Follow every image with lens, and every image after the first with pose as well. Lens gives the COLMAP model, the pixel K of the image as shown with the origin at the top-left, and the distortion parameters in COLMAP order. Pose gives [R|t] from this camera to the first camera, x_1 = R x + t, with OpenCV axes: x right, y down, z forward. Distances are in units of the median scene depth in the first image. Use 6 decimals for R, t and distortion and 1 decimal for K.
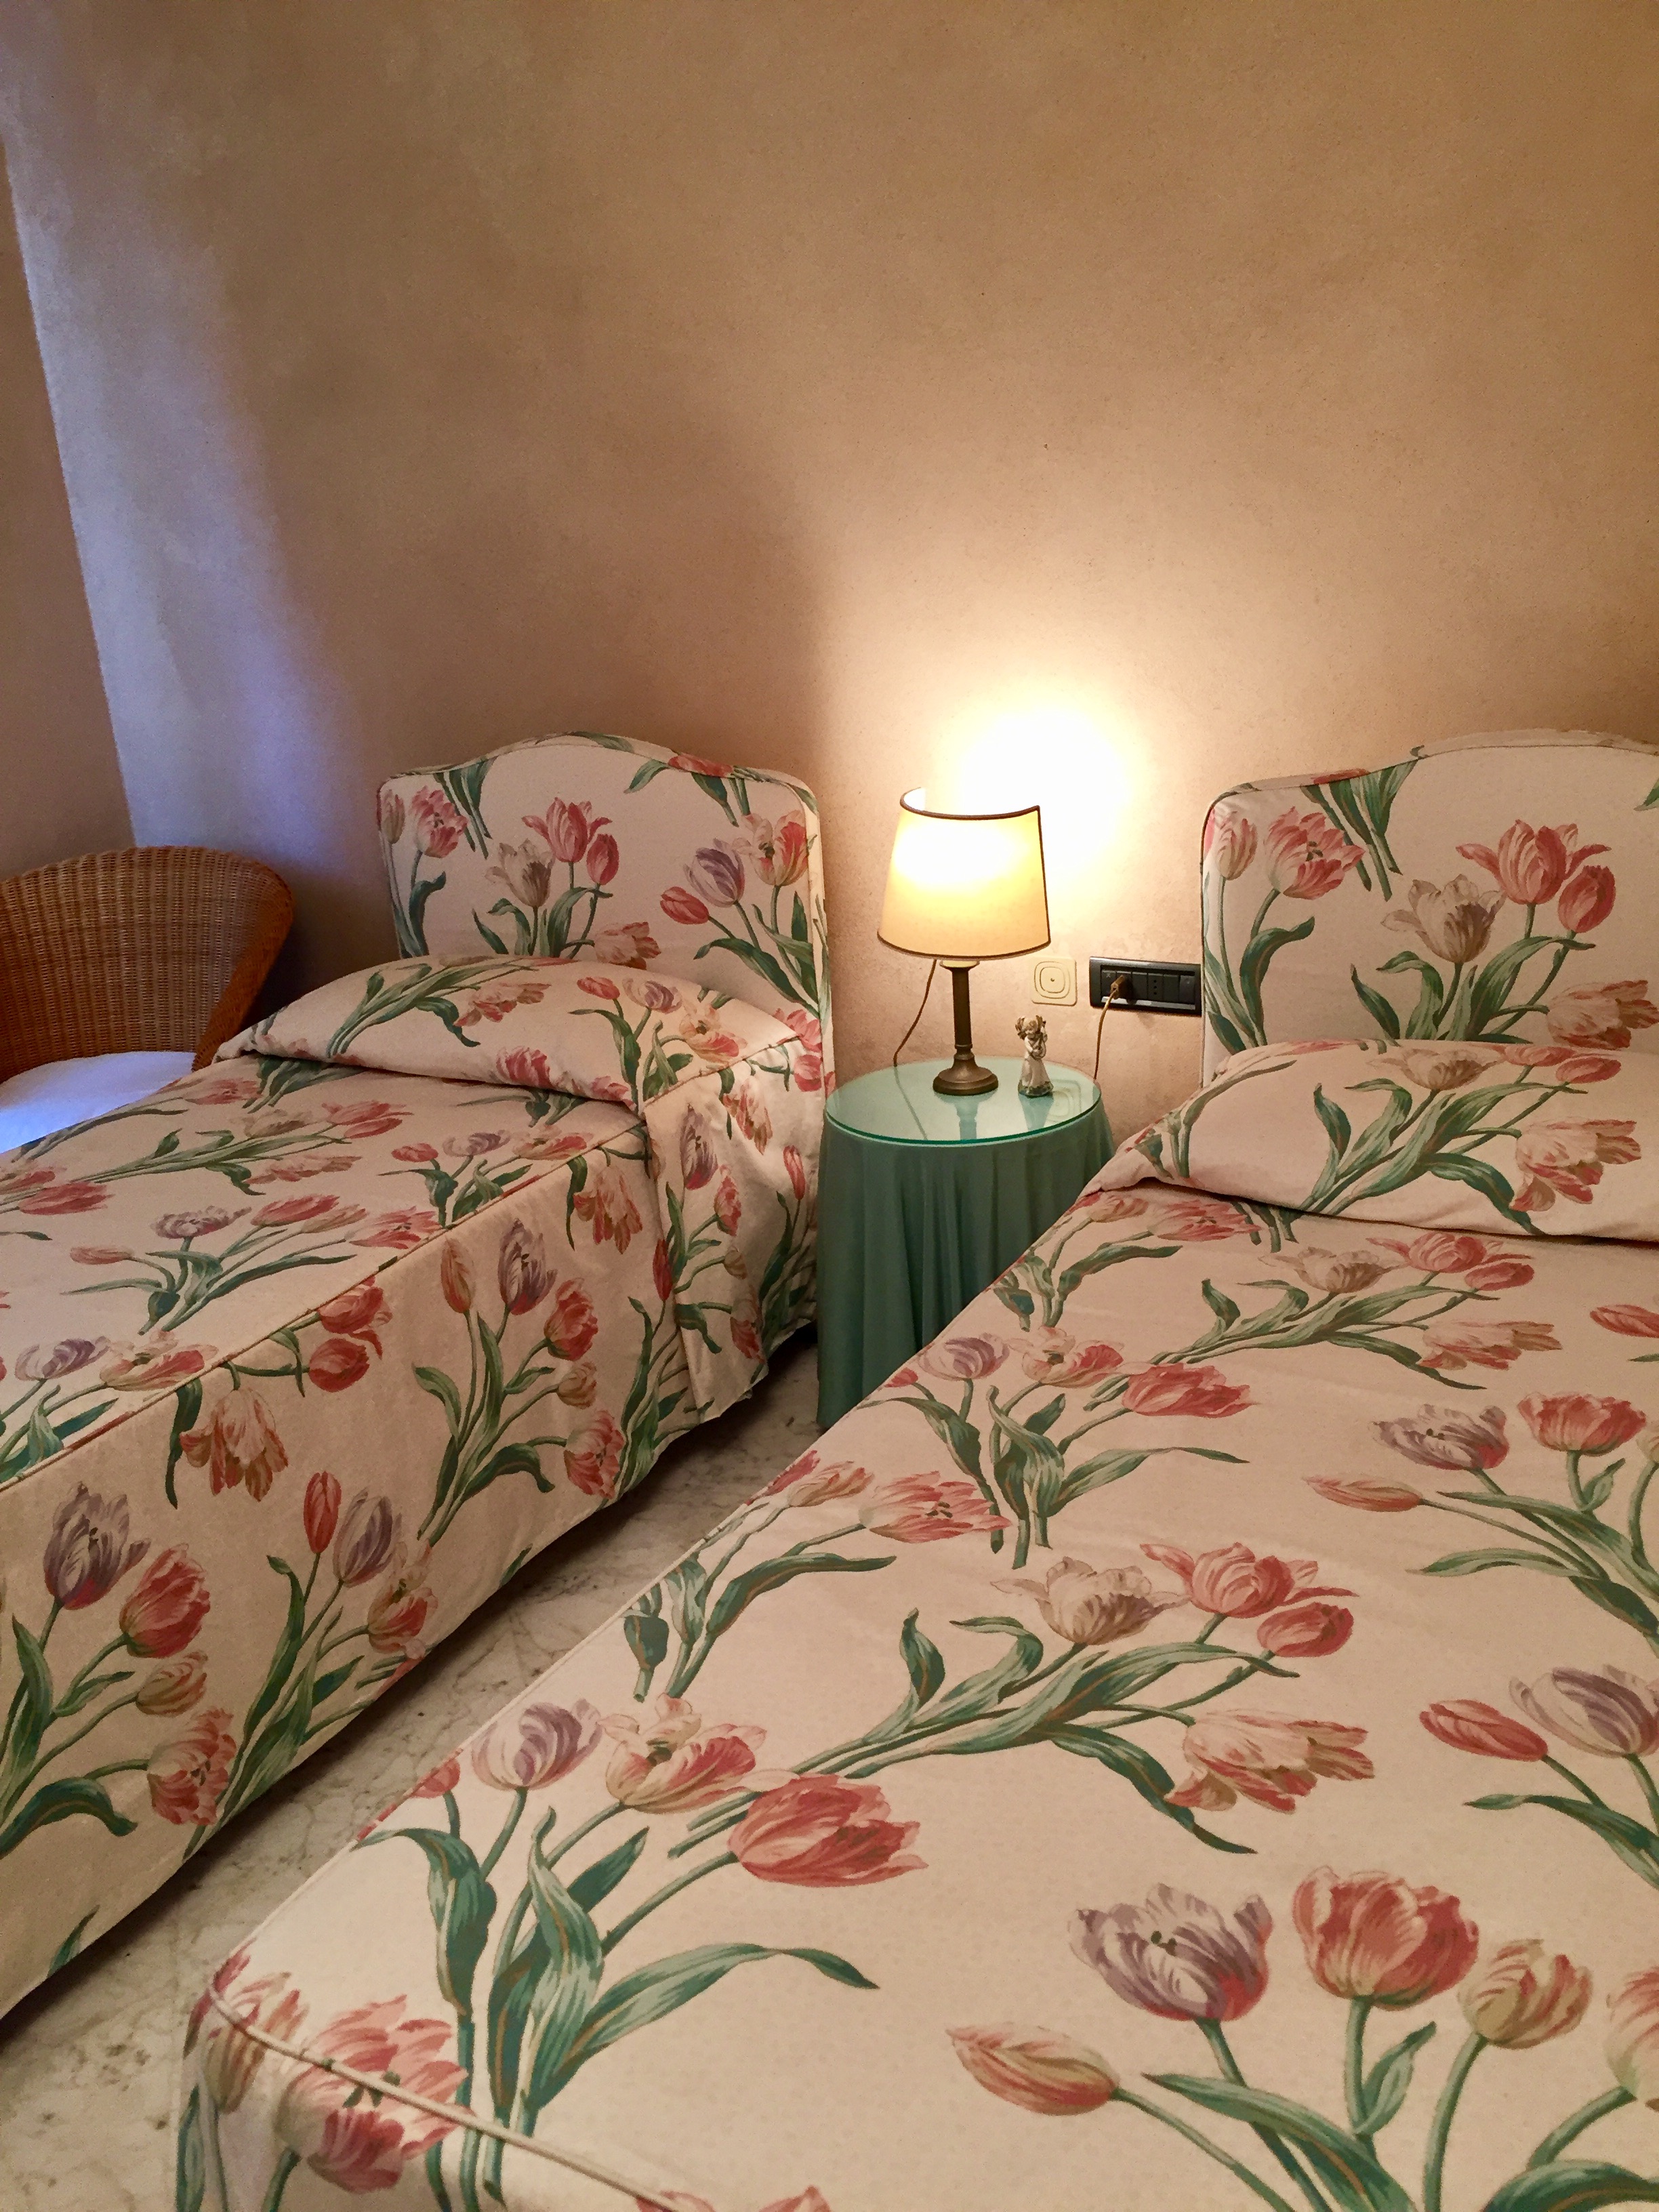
lens RADIAL K [[1909.2, 0, 829.5], [0, 1909.2, 1106.0], [0, 0, 1]] dist [0.072747, -0.106587]
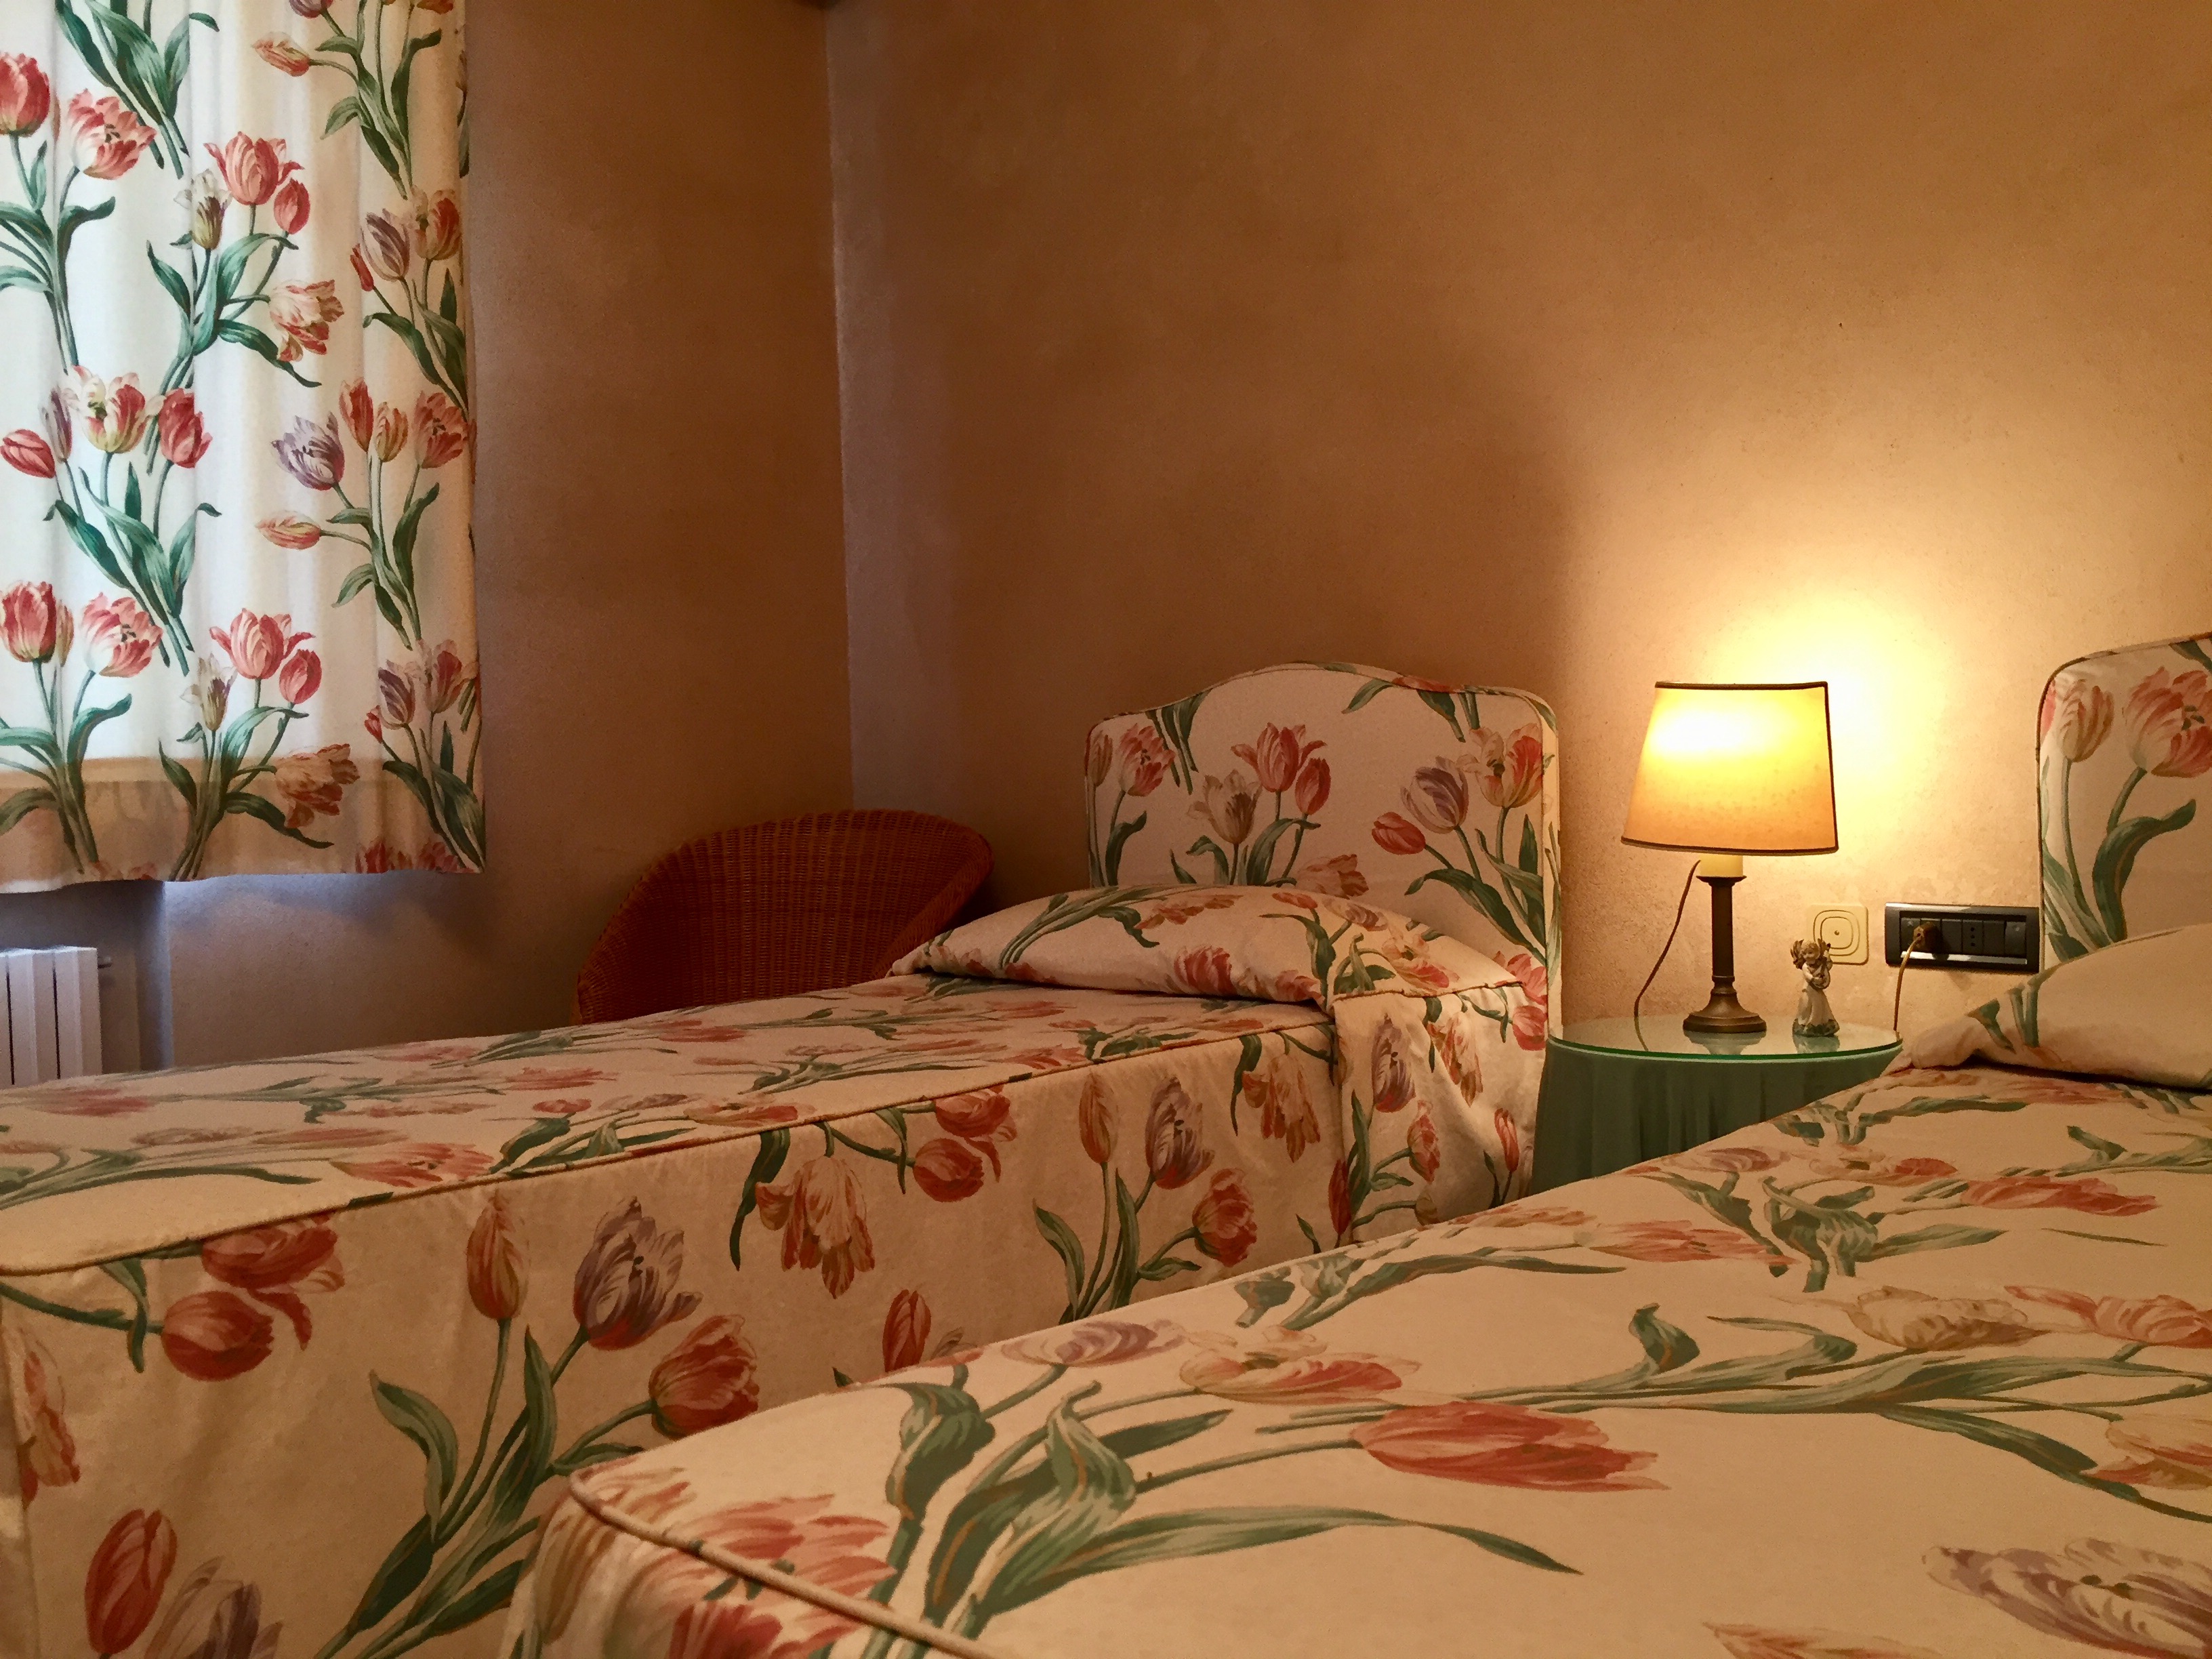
lens RADIAL K [[1909.2, 0, 1092.6], [0, 1909.2, 825.8], [0, 0, 1]] dist [0.072747, -0.106587]
pose [[0.968337, 0.049983, -0.244591, 0.005990], [-0.116132, 0.957476, -0.264107, 0.182313], [0.220989, 0.284149, 0.932965, 0.156240]]
